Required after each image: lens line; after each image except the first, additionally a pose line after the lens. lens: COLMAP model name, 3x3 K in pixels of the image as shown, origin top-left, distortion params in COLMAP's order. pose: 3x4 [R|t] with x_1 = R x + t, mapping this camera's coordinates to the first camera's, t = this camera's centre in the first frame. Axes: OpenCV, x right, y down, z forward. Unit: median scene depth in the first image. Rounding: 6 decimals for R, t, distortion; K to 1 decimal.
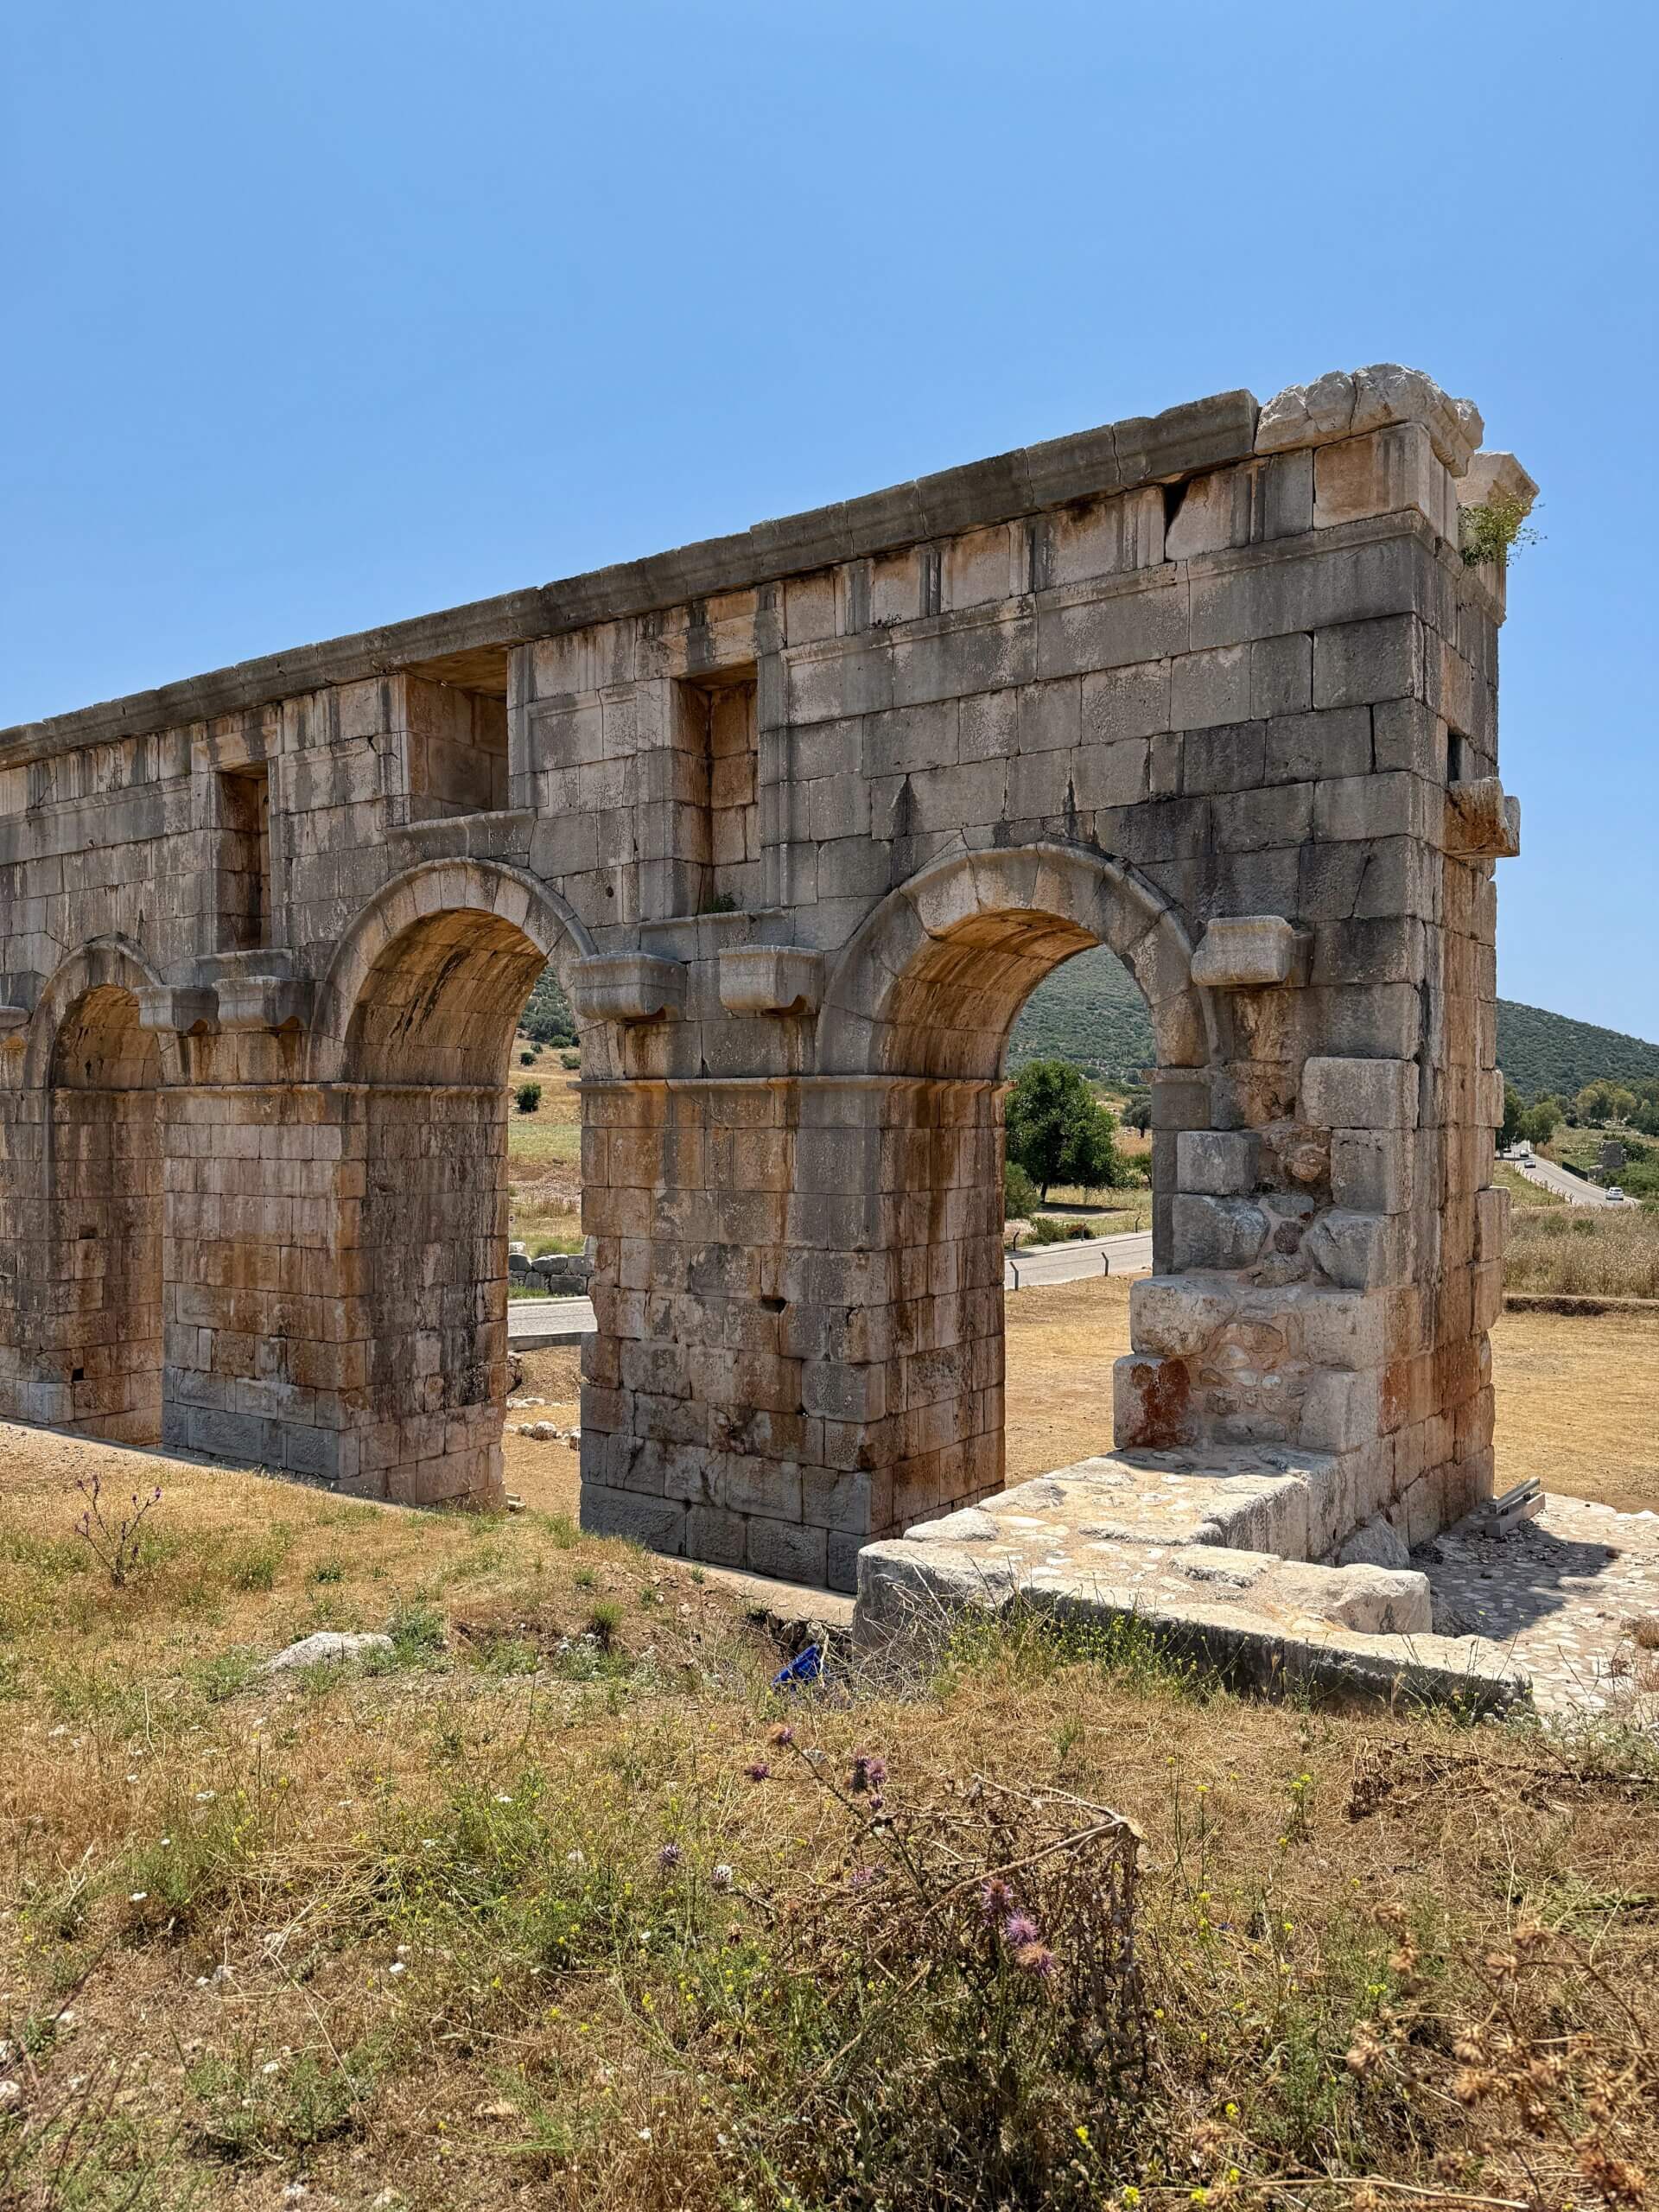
lens RADIAL K [[1572.1, 0, 853.8], [0, 1572.1, 1140.9], [0, 0, 1]] dist [0.197549, -0.408917]
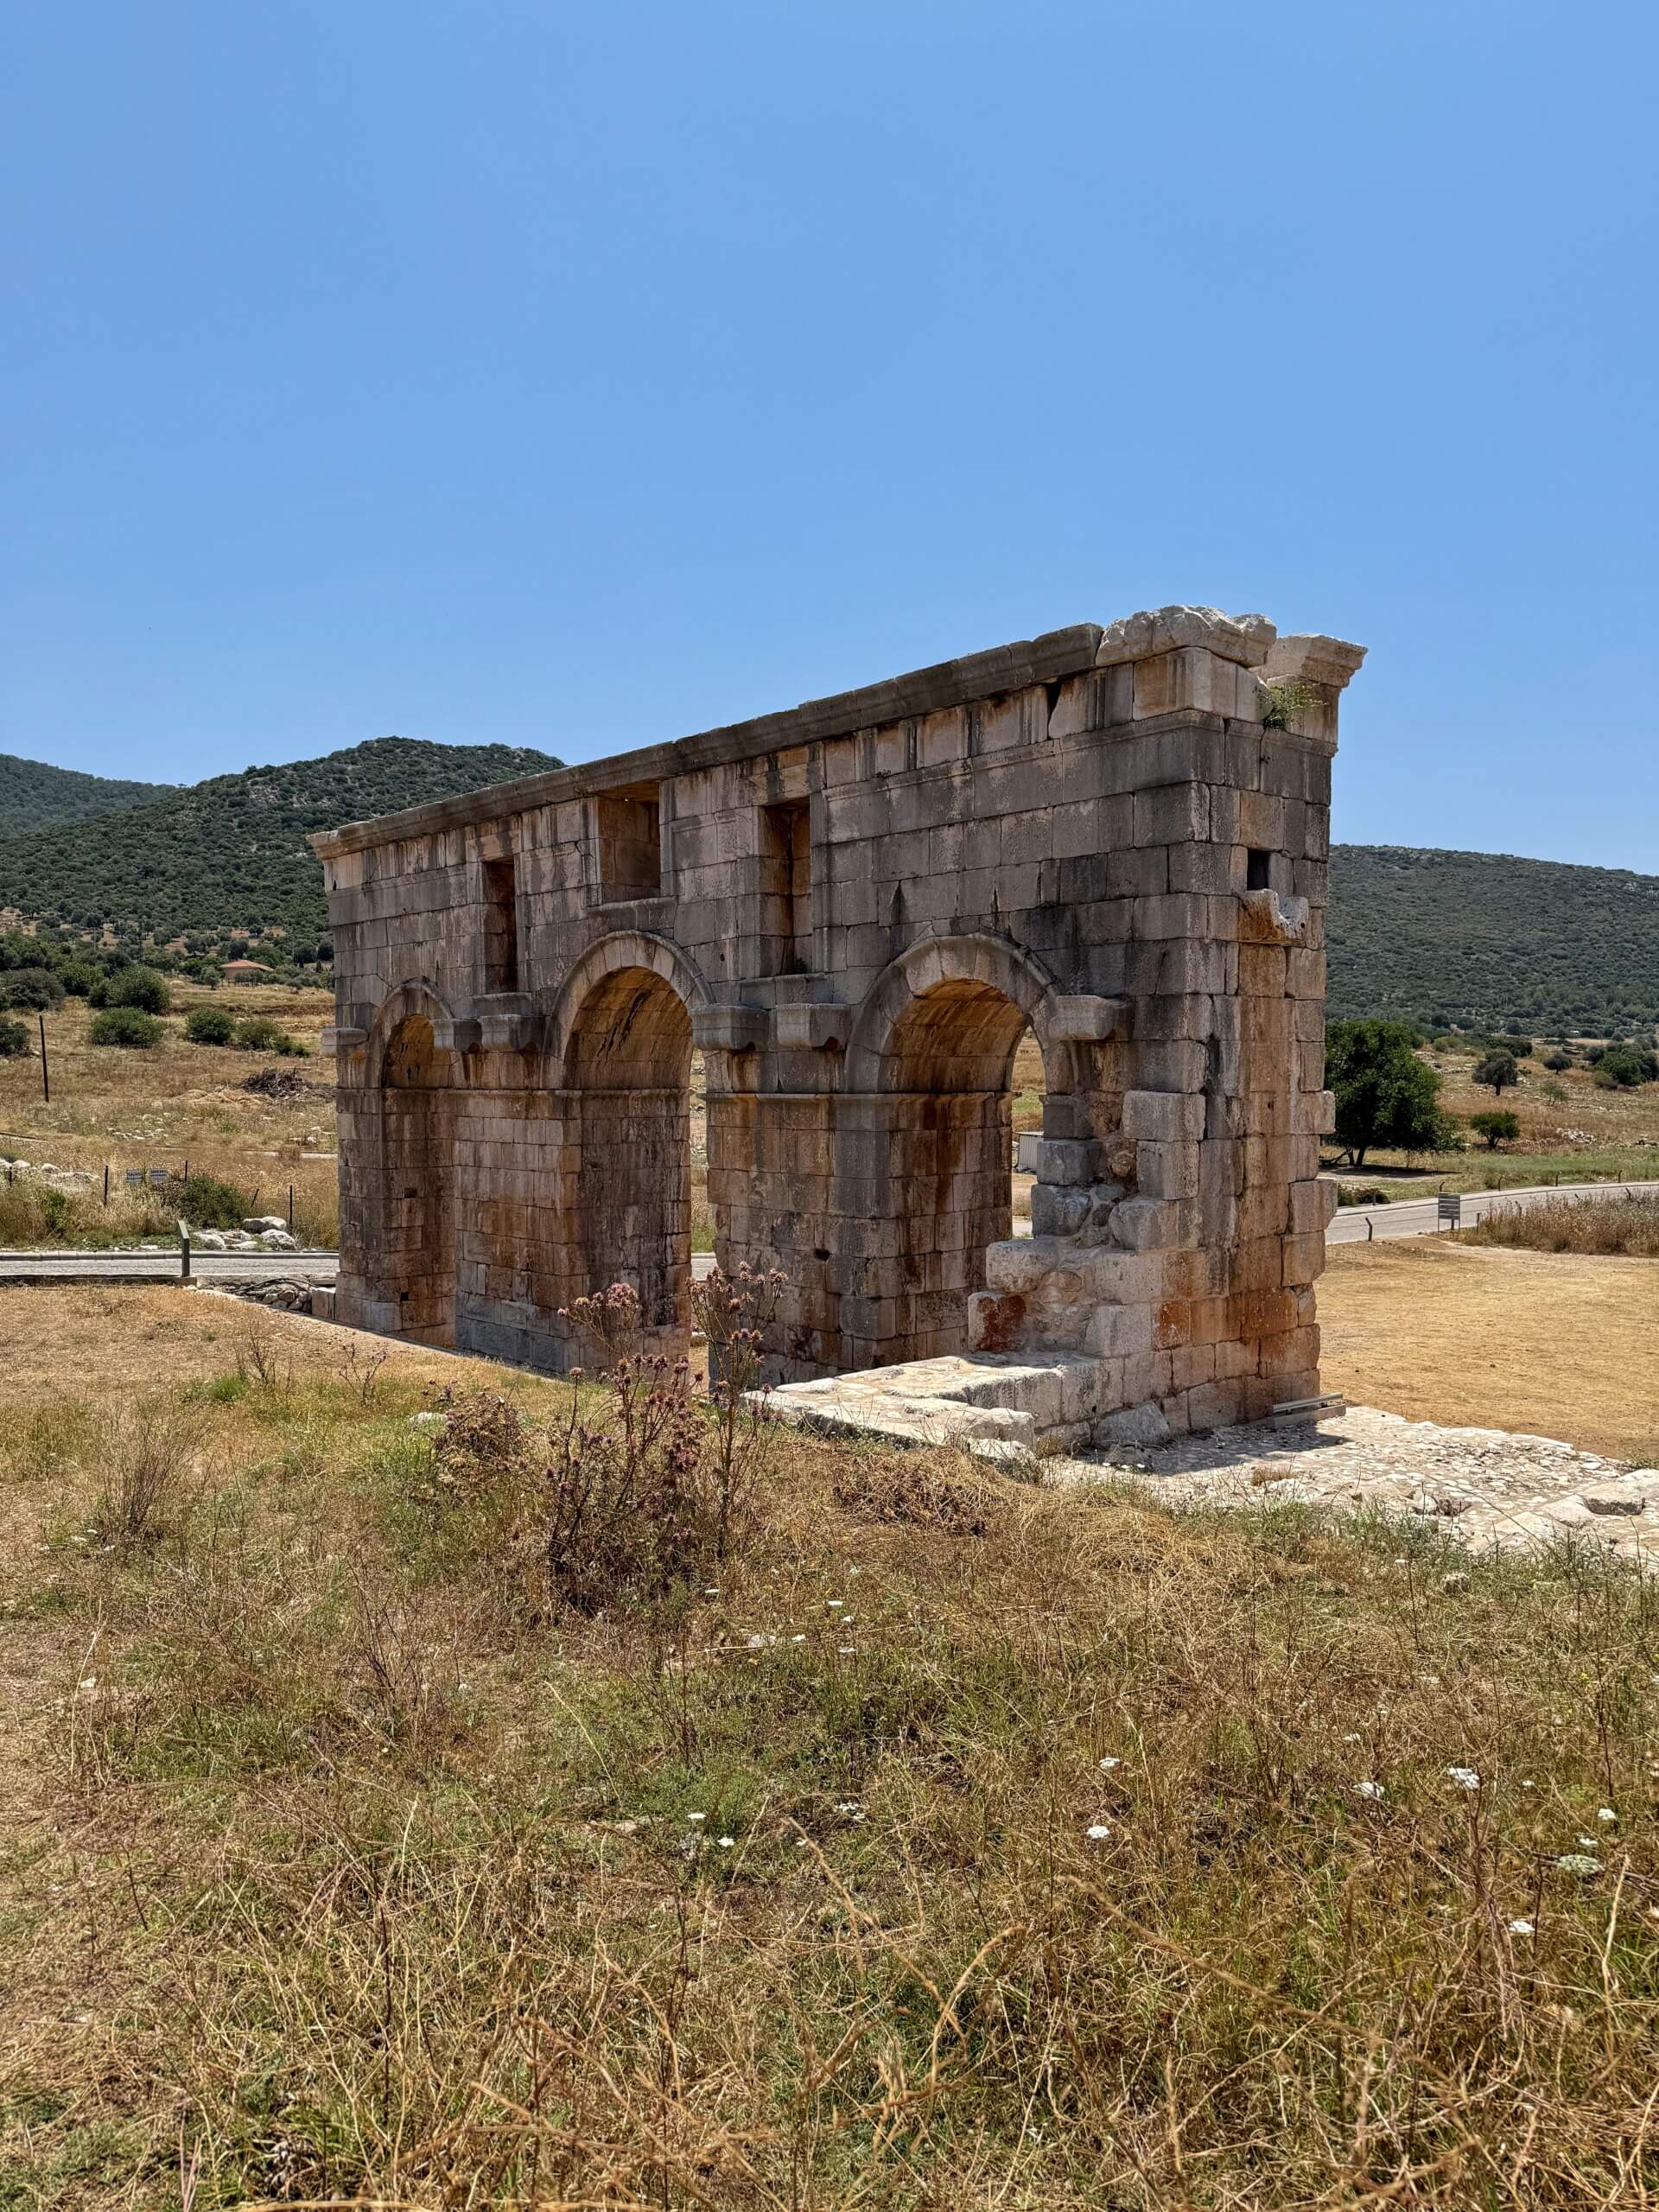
lens RADIAL K [[1532.5, 0, 824.7], [0, 1532.5, 1157.9], [0, 0, 1]] dist [0.153914, -0.000438]
pose [[0.975404, 0.006605, -0.220326, 0.246981], [0.001530, 0.999324, 0.036731, -0.032653], [0.220419, -0.036164, 0.974735, -0.322626]]
